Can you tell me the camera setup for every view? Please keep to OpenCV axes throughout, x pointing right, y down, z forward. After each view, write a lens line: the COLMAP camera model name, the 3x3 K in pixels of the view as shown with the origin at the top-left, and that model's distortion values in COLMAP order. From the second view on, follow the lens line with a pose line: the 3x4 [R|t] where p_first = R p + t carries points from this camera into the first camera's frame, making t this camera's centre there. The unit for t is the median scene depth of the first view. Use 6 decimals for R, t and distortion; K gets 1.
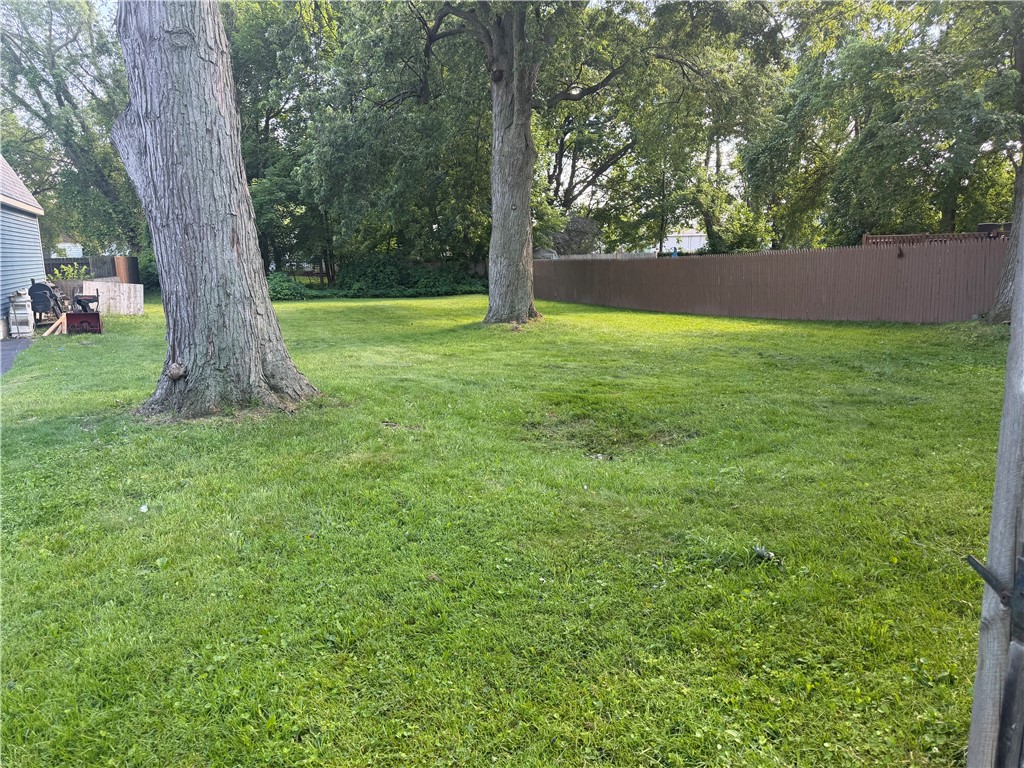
lens RADIAL K [[723.1, 0, 509.4], [0, 723.1, 388.2], [0, 0, 1]] dist [0.051833, -0.056073]
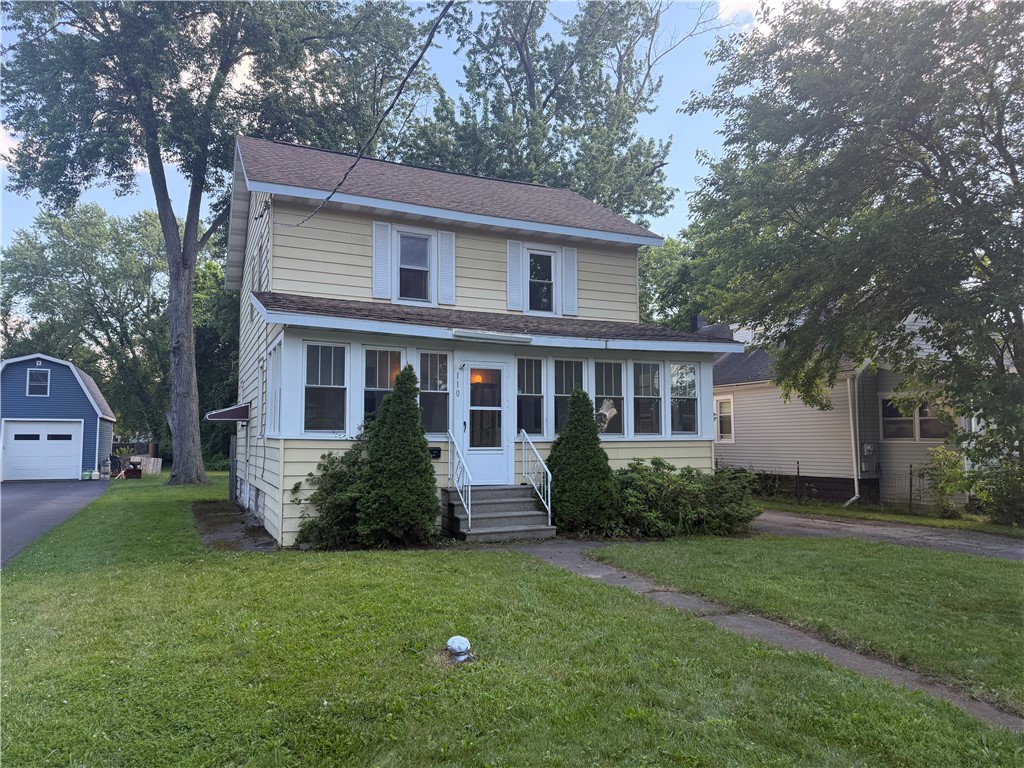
lens RADIAL K [[723.1, 0, 514.1], [0, 723.1, 382.2], [0, 0, 1]] dist [0.051833, -0.056073]
pose [[0.999911, 0.012600, -0.004409, 0.386952], [-0.013315, 0.964998, -0.261919, 0.140738], [0.000955, 0.261954, 0.965080, -0.814658]]
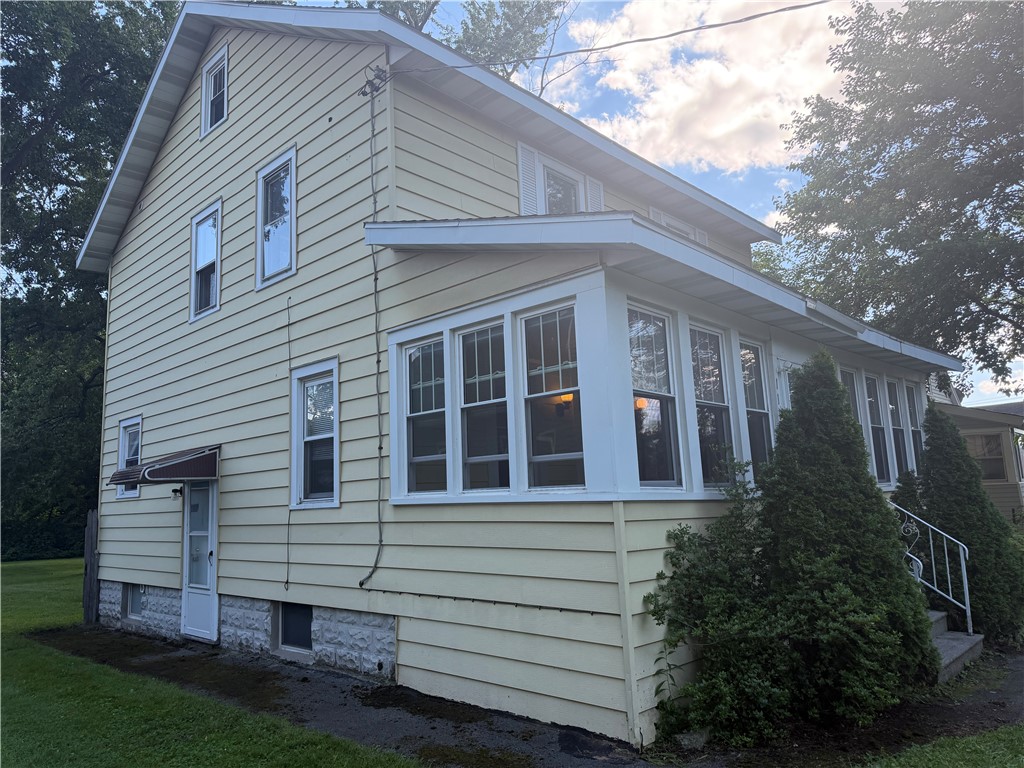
lens RADIAL K [[723.1, 0, 514.4], [0, 723.1, 387.1], [0, 0, 1]] dist [0.051833, -0.056073]
pose [[0.927067, 0.042073, 0.372528, 0.119126], [0.088395, 0.941134, -0.326271, 0.089195], [-0.364326, 0.335405, 0.868775, -0.528816]]
